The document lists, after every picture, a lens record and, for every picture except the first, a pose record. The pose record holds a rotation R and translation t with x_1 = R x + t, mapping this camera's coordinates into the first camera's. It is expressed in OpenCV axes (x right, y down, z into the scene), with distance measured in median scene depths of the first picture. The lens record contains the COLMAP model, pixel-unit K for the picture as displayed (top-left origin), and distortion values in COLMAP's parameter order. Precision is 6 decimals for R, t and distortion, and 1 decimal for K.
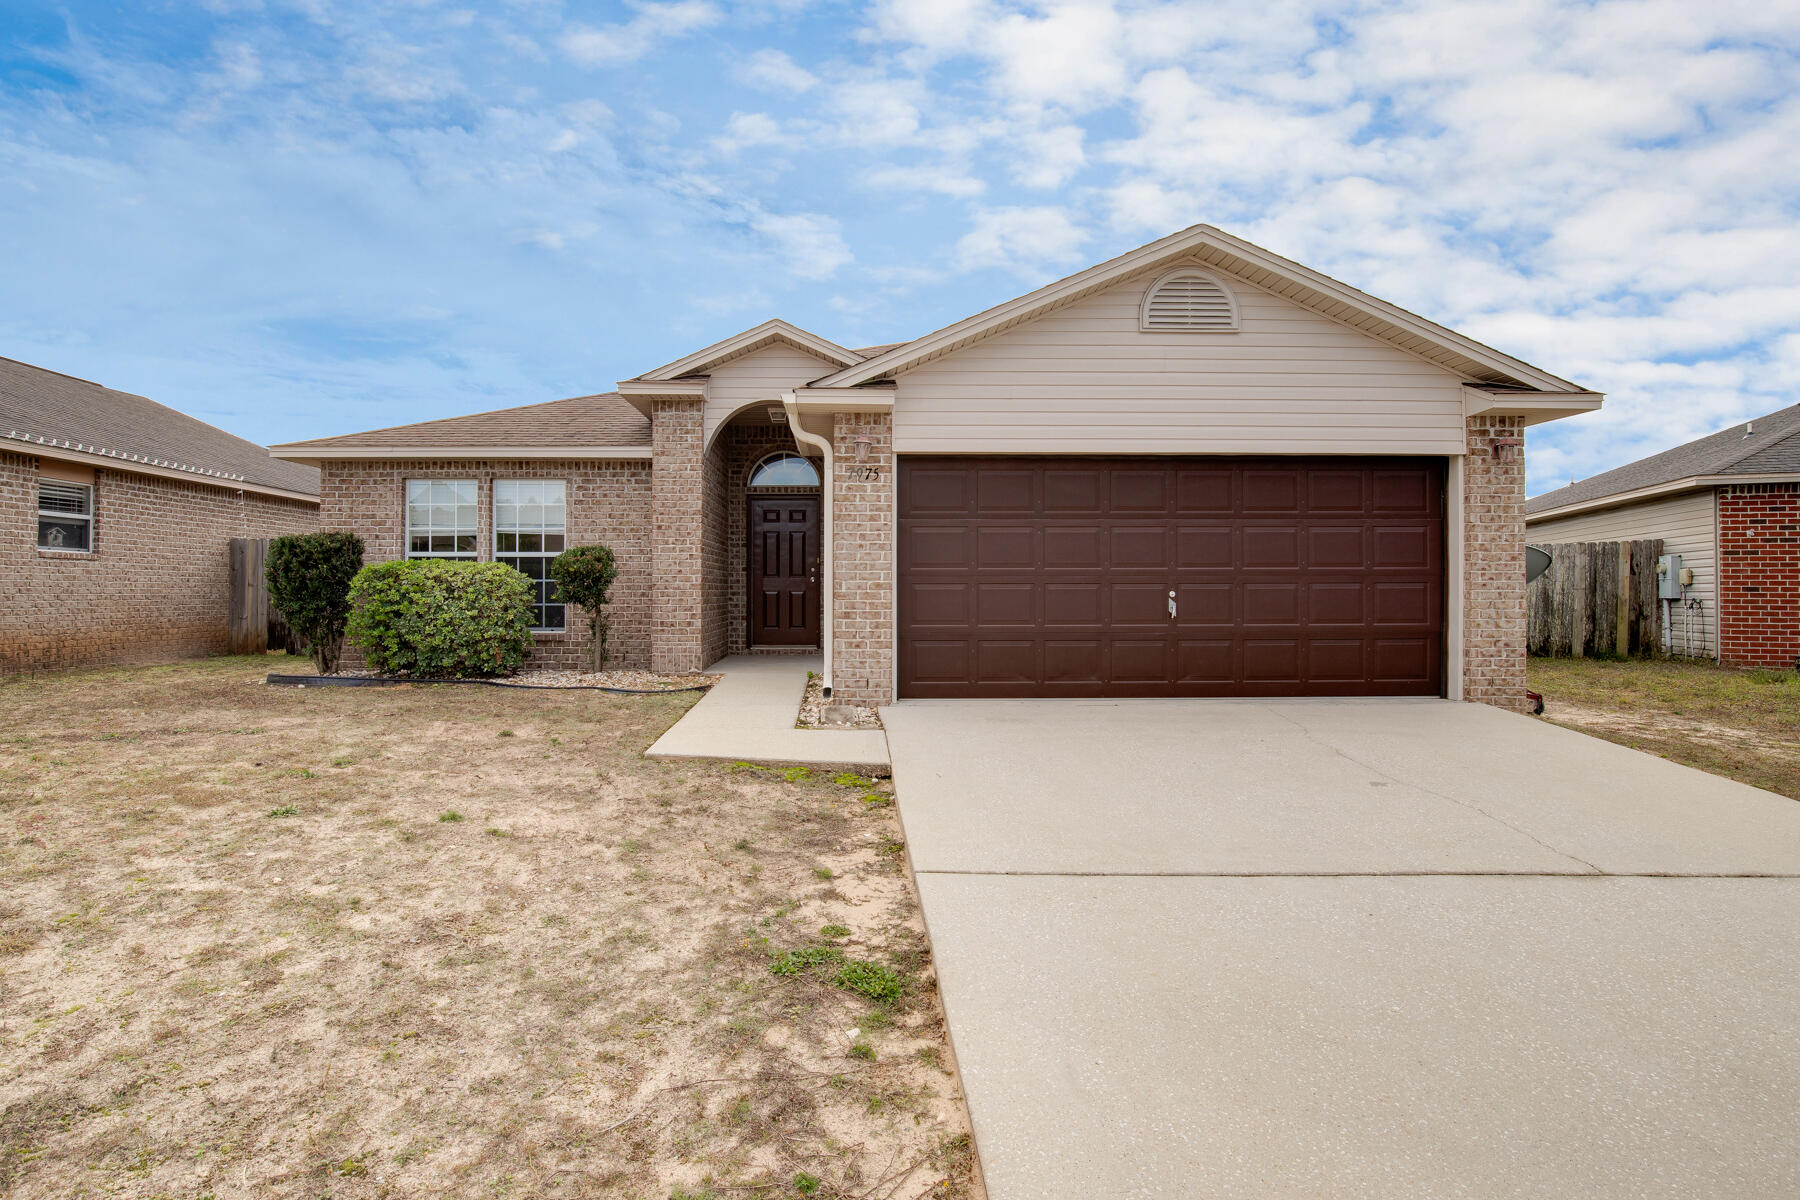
lens RADIAL K [[822.4, 0, 904.8], [0, 822.4, 584.9], [0, 0, 1]] dist [-0.017422, 0.001599]
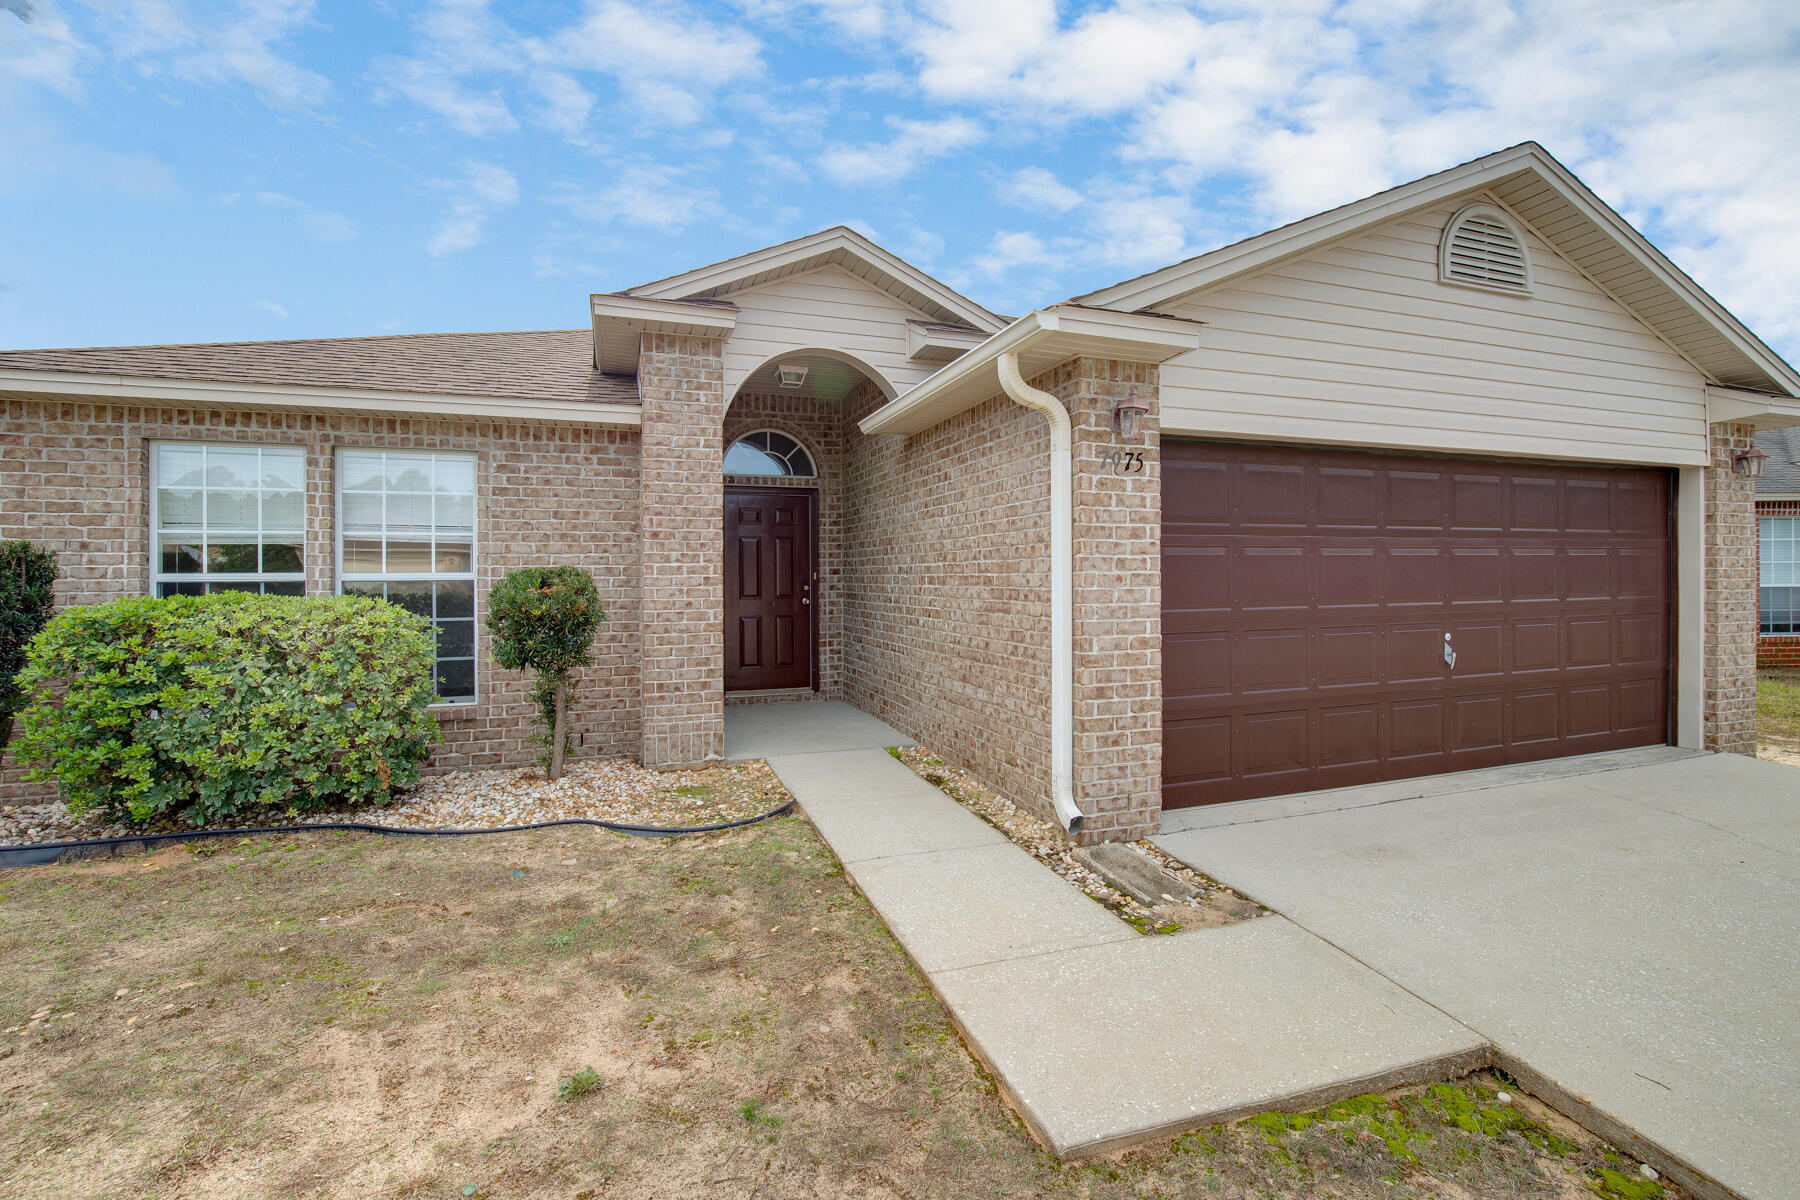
lens RADIAL K [[773.7, 0, 938.6], [0, 773.7, 577.5], [0, 0, 1]] dist [-0.015887, 0.002878]
pose [[0.955601, -0.005391, 0.294616, -0.294286], [0.004643, 0.999984, 0.003237, -0.042443], [-0.294628, -0.001725, 0.955610, 0.408809]]
